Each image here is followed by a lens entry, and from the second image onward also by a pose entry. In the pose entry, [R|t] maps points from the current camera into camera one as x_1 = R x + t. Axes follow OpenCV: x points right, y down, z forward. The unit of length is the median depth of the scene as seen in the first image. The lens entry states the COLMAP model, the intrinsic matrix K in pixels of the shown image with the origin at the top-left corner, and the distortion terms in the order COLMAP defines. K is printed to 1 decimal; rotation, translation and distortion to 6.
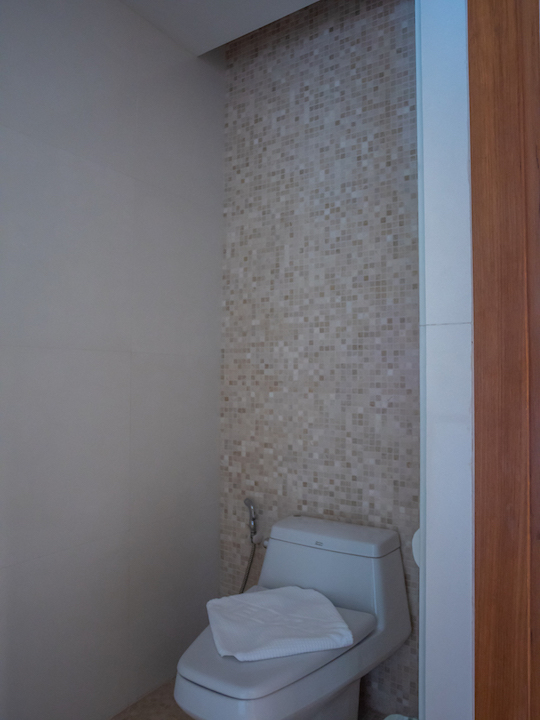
lens RADIAL K [[524.0, 0, 270.0], [0, 524.0, 360.0], [0, 0, 1]] dist [-0.076456, 0.053808]
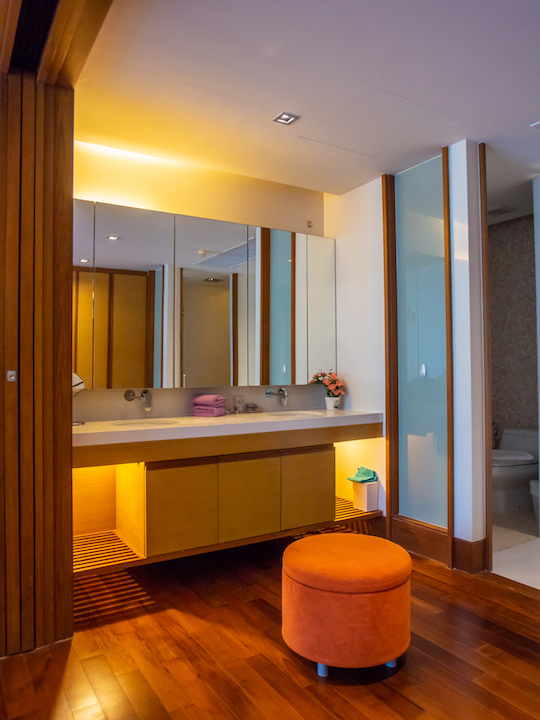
lens RADIAL K [[524.0, 0, 270.0], [0, 524.0, 360.0], [0, 0, 1]] dist [-0.076456, 0.053808]
pose [[0.911691, -0.020824, -0.410348, 0.003316], [0.019603, 0.999782, -0.007183, -0.014578], [0.410408, -0.001496, 0.911901, -1.585600]]
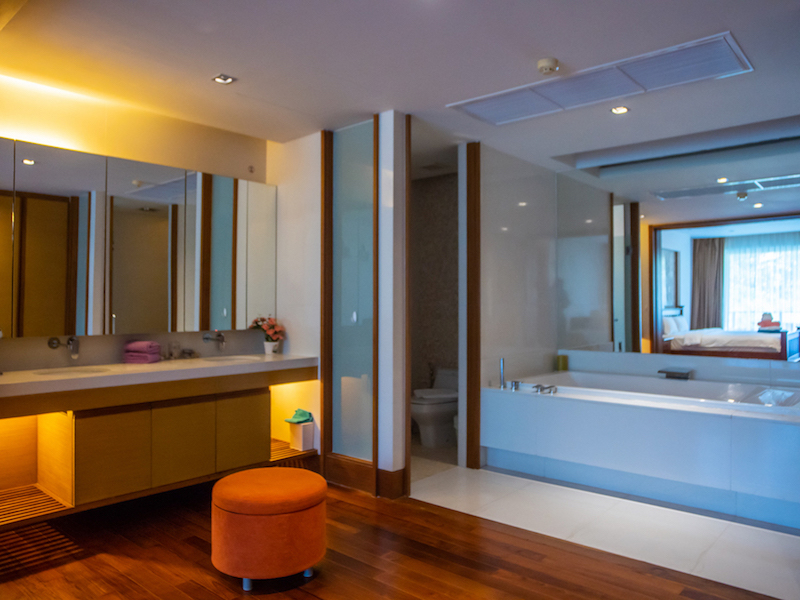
lens RADIAL K [[586.5, 0, 400.0], [0, 586.5, 300.0], [0, 0, 1]] dist [-0.076646, 0.052934]
pose [[0.992463, -0.006031, -0.122397, 0.167890], [0.007046, 0.999944, 0.007855, -0.057611], [0.122343, -0.008658, 0.992450, -1.851611]]
